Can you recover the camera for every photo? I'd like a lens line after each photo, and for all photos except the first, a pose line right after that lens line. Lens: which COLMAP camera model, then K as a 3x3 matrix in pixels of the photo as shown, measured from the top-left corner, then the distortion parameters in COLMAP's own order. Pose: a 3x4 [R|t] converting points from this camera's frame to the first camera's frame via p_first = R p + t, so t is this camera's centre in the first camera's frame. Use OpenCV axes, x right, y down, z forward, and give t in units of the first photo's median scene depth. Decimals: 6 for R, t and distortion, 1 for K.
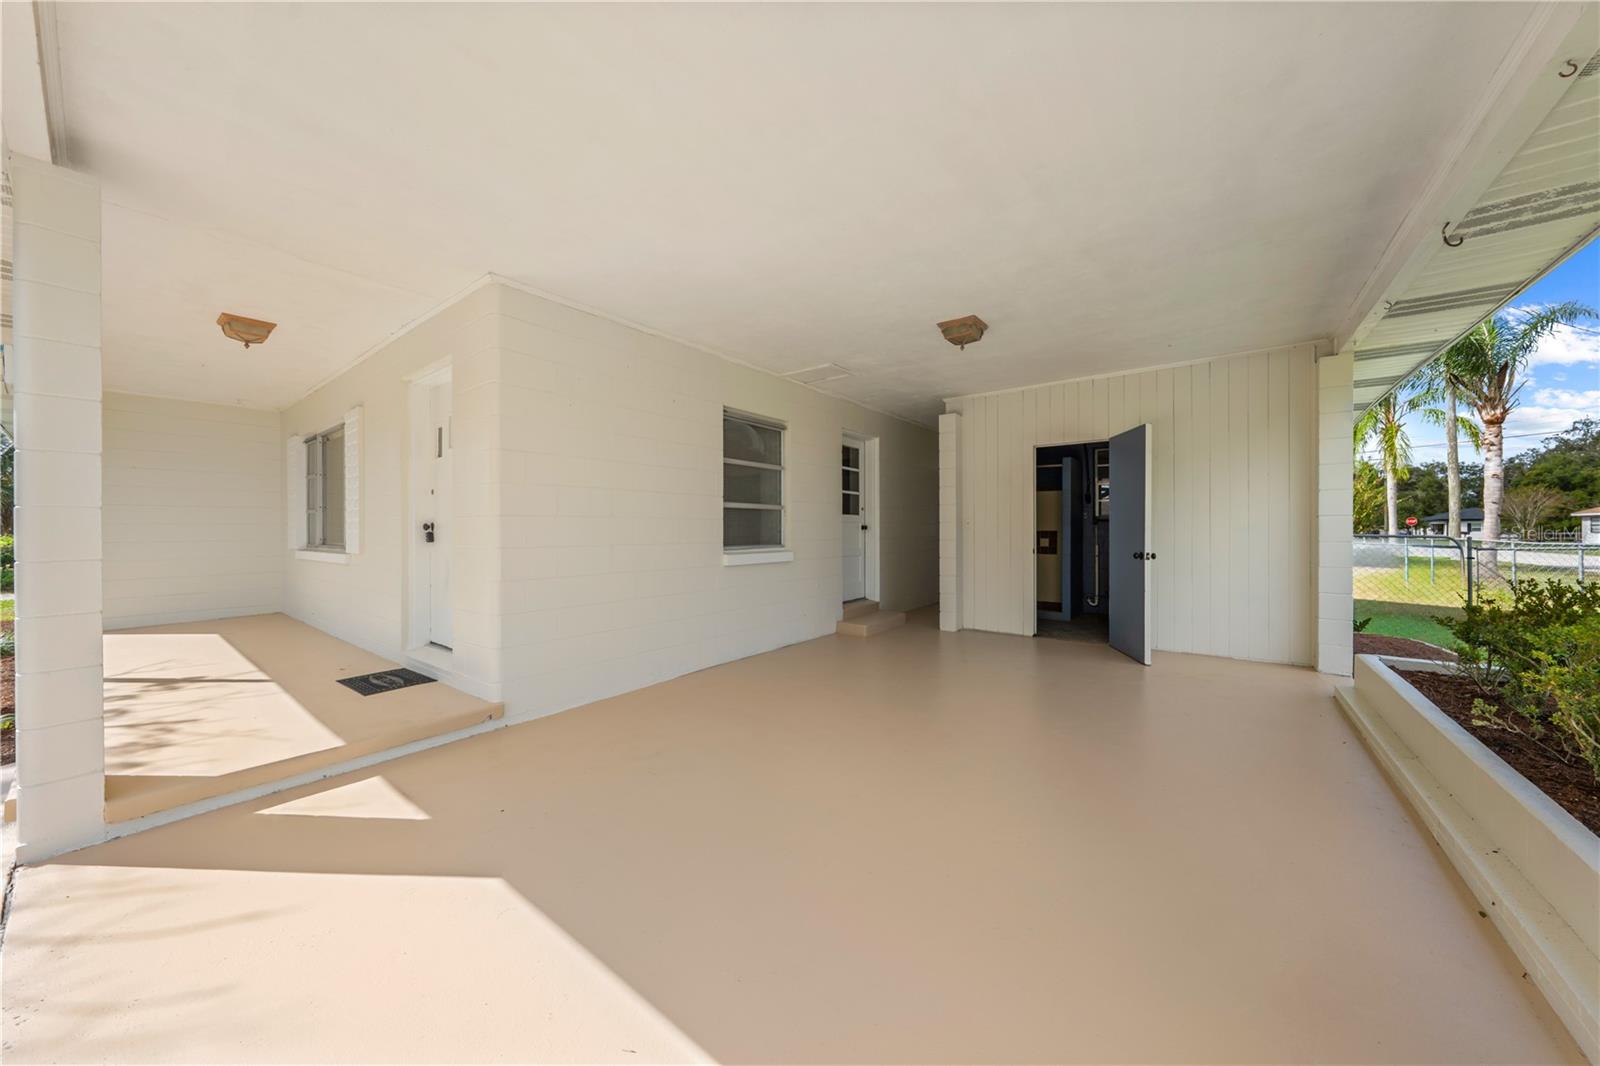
lens RADIAL K [[542.8, 0, 803.1], [0, 542.8, 528.7], [0, 0, 1]] dist [-0.001146, 0.000043]
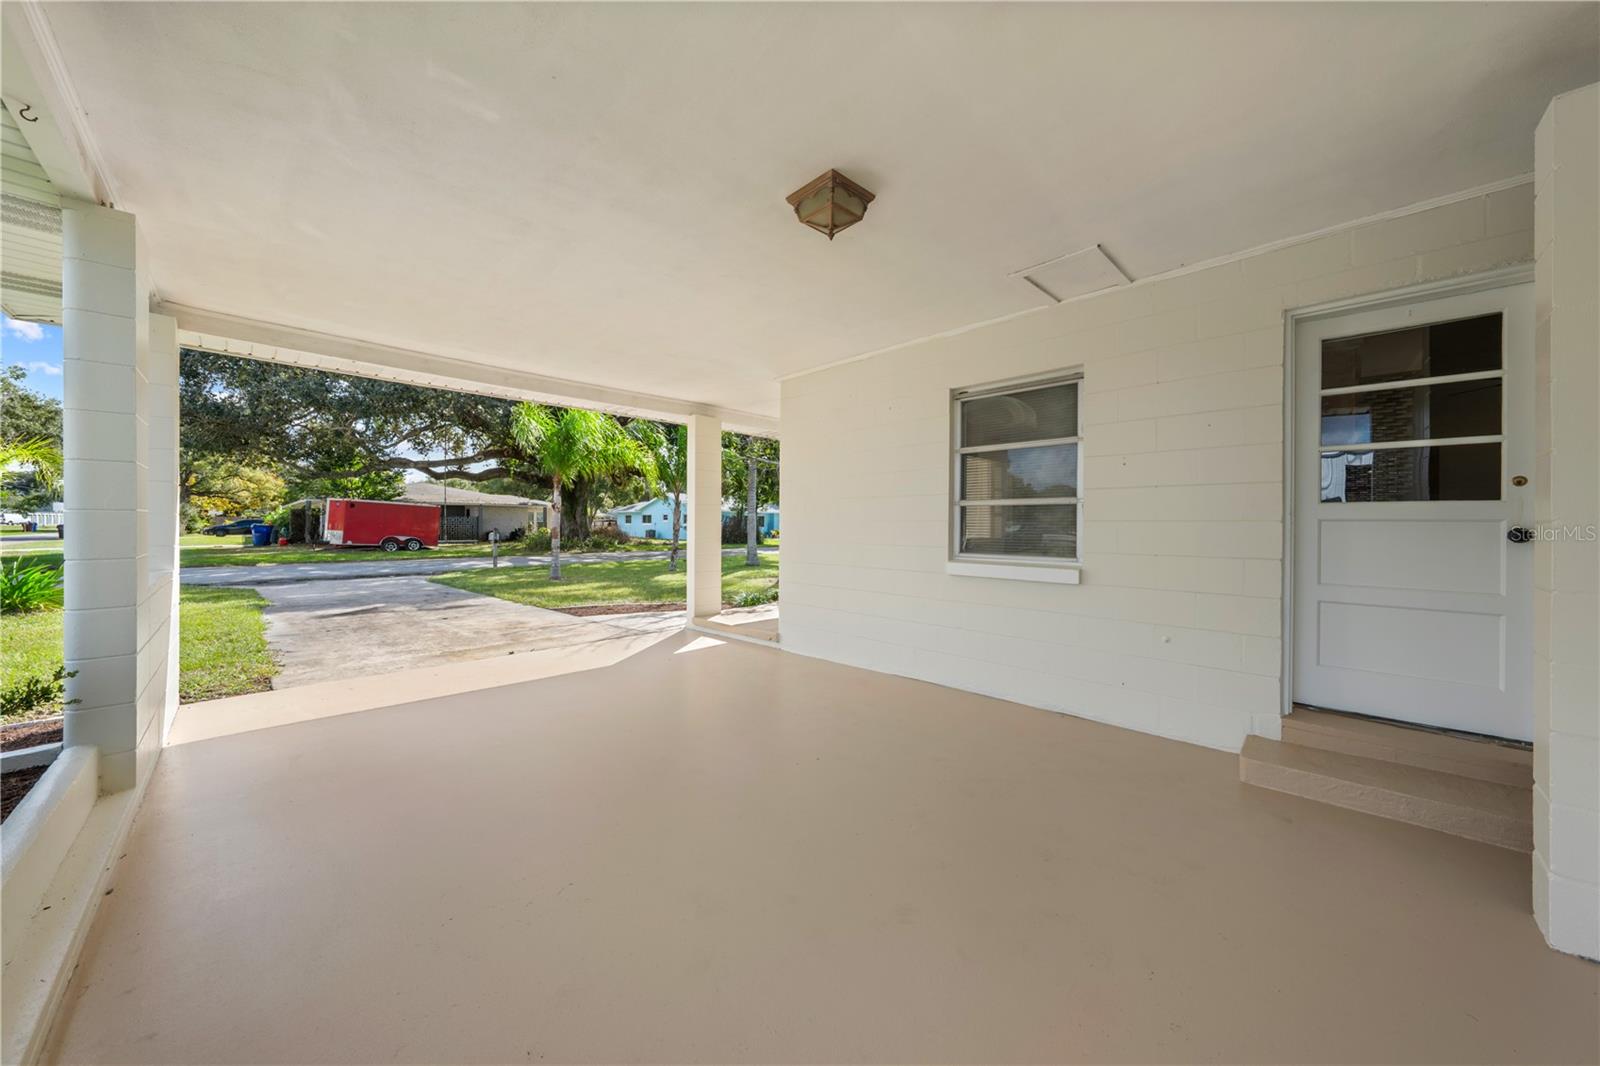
lens RADIAL K [[534.7, 0, 800.0], [0, 534.7, 533.0], [0, 0, 1]] dist [-0.000519, 0.000016]
pose [[-0.127463, 0.007972, -0.991811, 0.804773], [-0.009644, 0.999910, 0.009276, -0.004254], [0.991796, 0.010748, -0.127375, 0.959001]]
